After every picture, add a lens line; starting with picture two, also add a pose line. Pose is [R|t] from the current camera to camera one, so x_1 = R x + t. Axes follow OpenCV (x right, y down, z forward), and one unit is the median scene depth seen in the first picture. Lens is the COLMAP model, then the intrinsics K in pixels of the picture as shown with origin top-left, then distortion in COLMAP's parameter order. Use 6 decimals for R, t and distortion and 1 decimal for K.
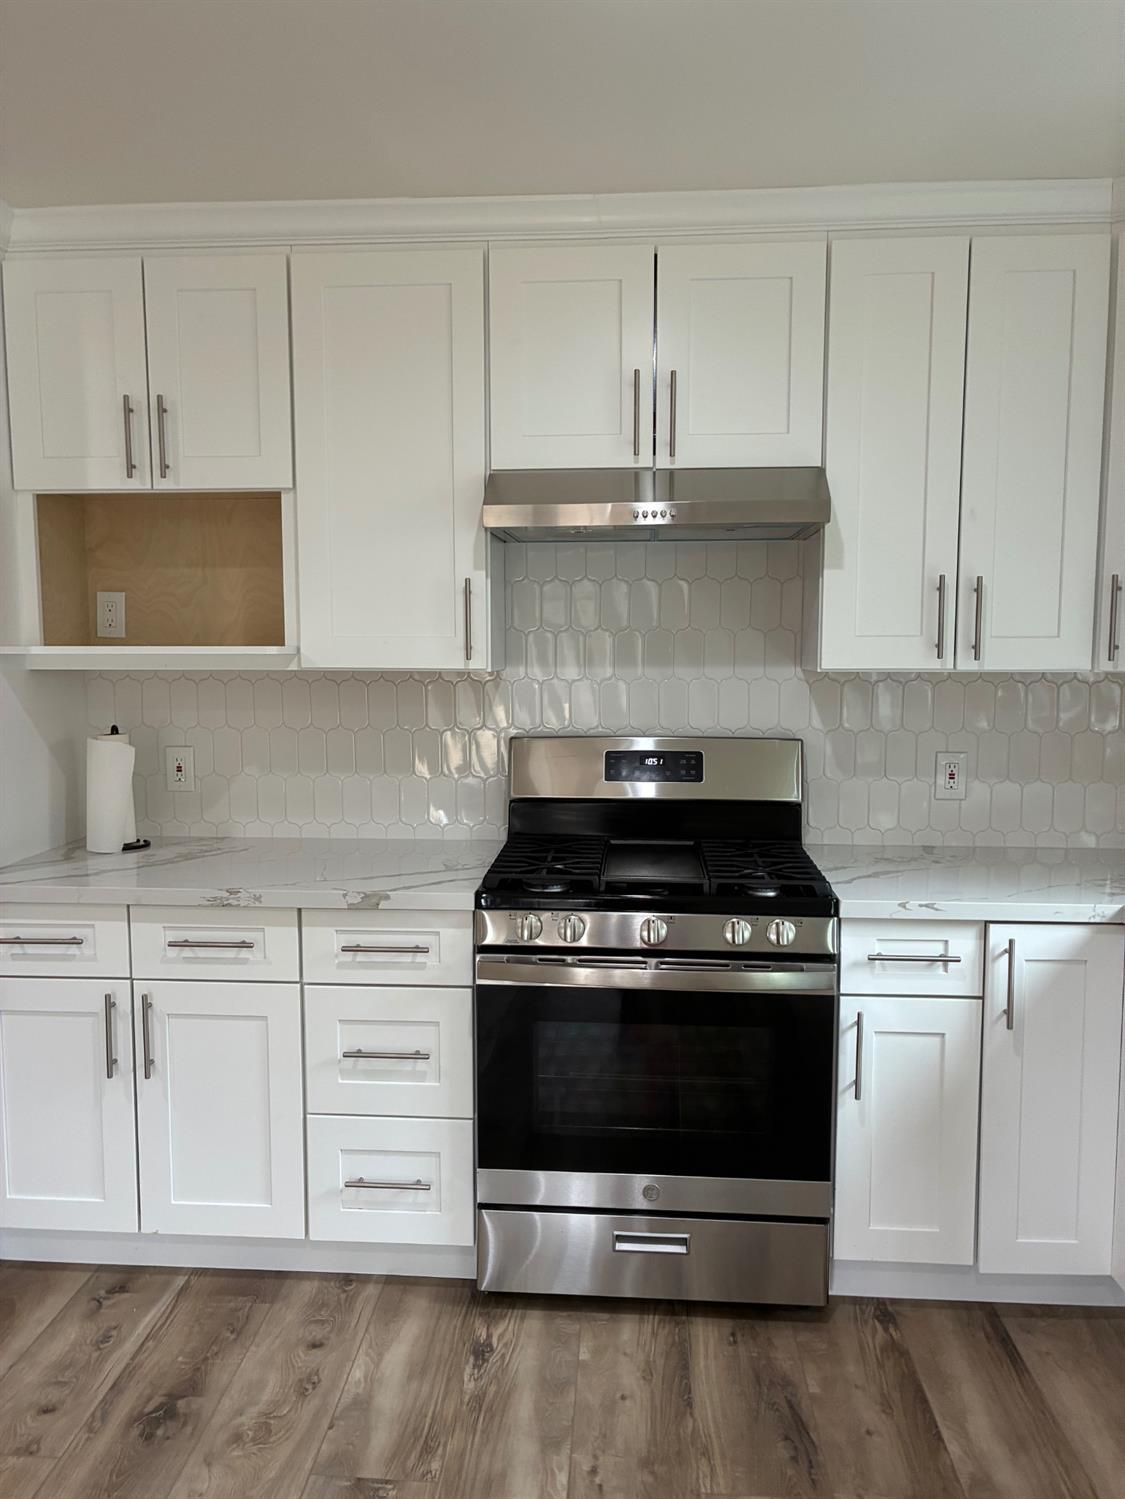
lens RADIAL K [[1137.4, 0, 510.3], [0, 1137.4, 751.0], [0, 0, 1]] dist [0.073974, -0.123151]
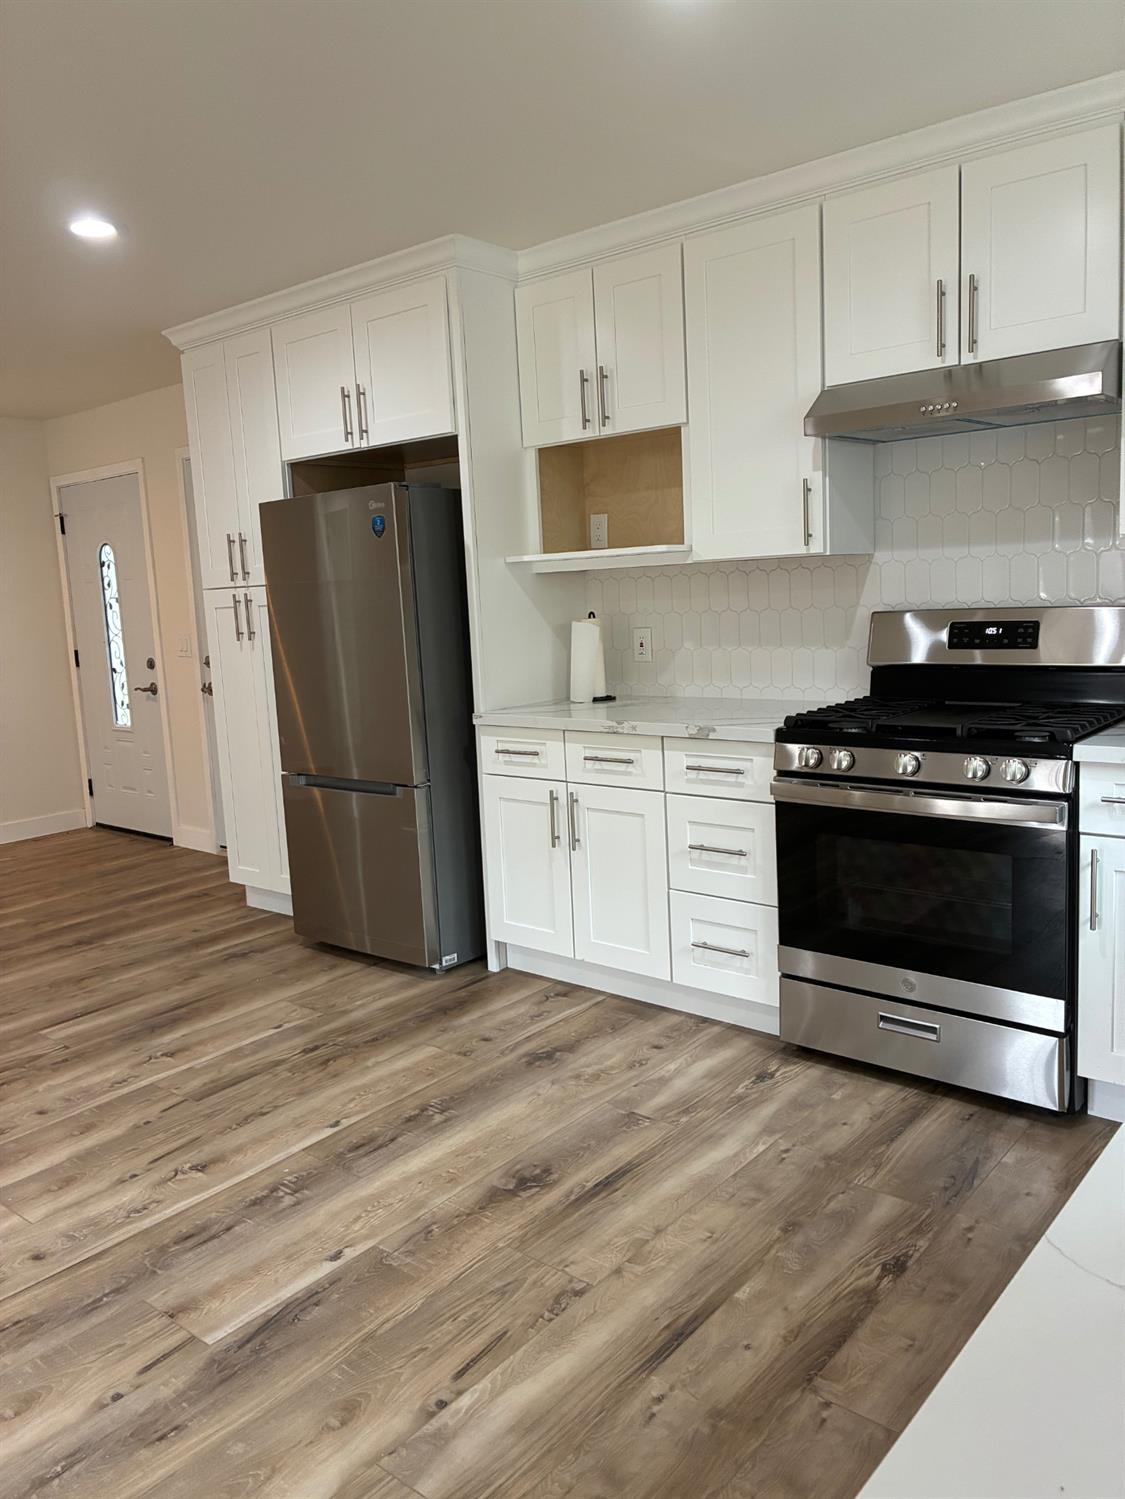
lens RADIAL K [[1137.4, 0, 510.3], [0, 1137.4, 751.0], [0, 0, 1]] dist [0.073974, -0.123151]
pose [[0.794855, 0.053823, -0.604407, 0.483453], [-0.016976, 0.997641, 0.066516, 0.065246], [0.606562, -0.042610, 0.793894, -0.189949]]
